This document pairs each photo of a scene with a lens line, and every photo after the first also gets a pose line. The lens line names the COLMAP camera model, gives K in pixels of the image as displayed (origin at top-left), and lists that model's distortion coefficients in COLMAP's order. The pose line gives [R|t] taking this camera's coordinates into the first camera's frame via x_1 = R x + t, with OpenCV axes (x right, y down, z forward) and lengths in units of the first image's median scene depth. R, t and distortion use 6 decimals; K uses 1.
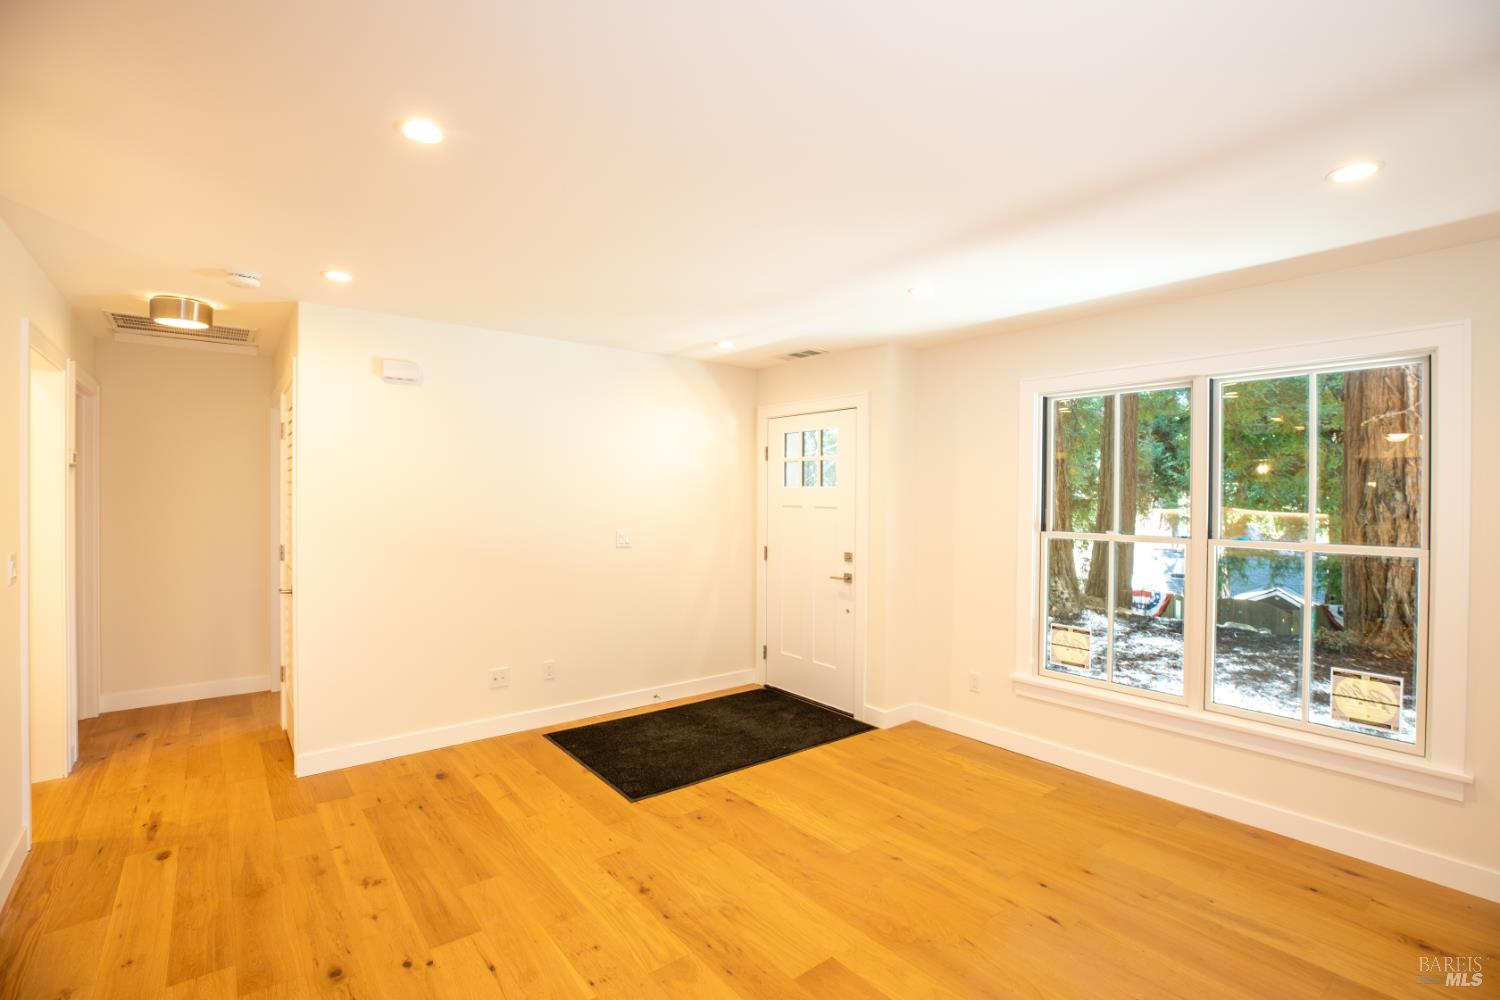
lens RADIAL K [[683.9, 0, 750.1], [0, 683.9, 497.5], [0, 0, 1]] dist [-0.047485, 0.014607]
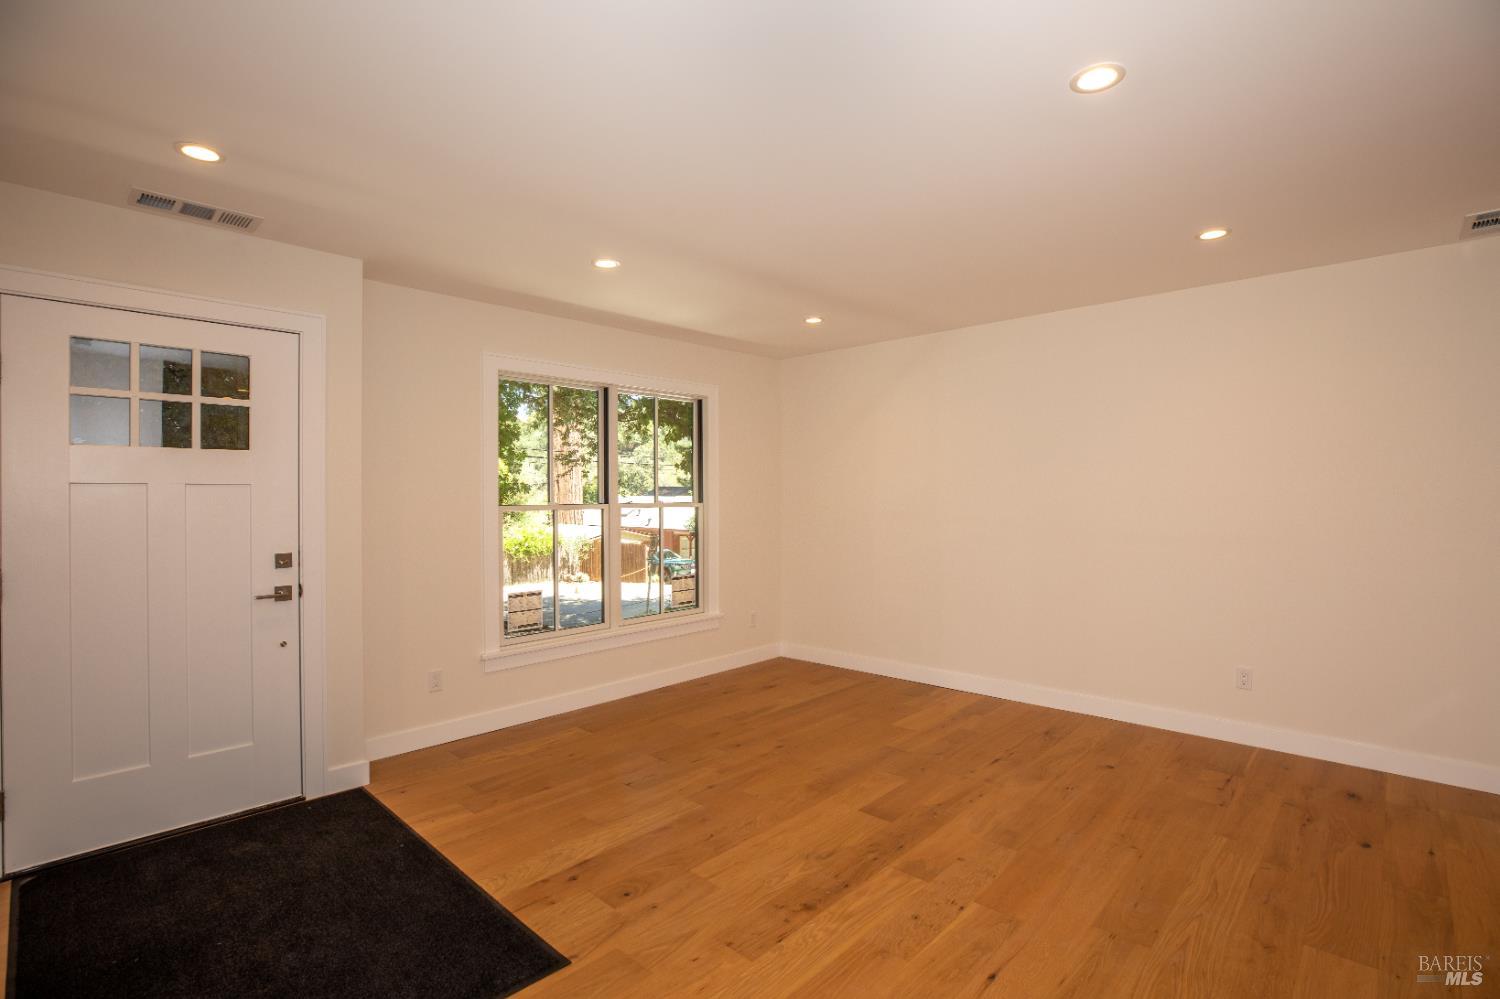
lens RADIAL K [[703.3, 0, 752.8], [0, 703.3, 489.1], [0, 0, 1]] dist [-0.026264, 0.000208]
pose [[-0.136798, -0.003765, 0.990592, -0.852233], [0.005999, 0.999971, 0.004629, 0.028821], [-0.990581, 0.006576, -0.136772, 0.973023]]
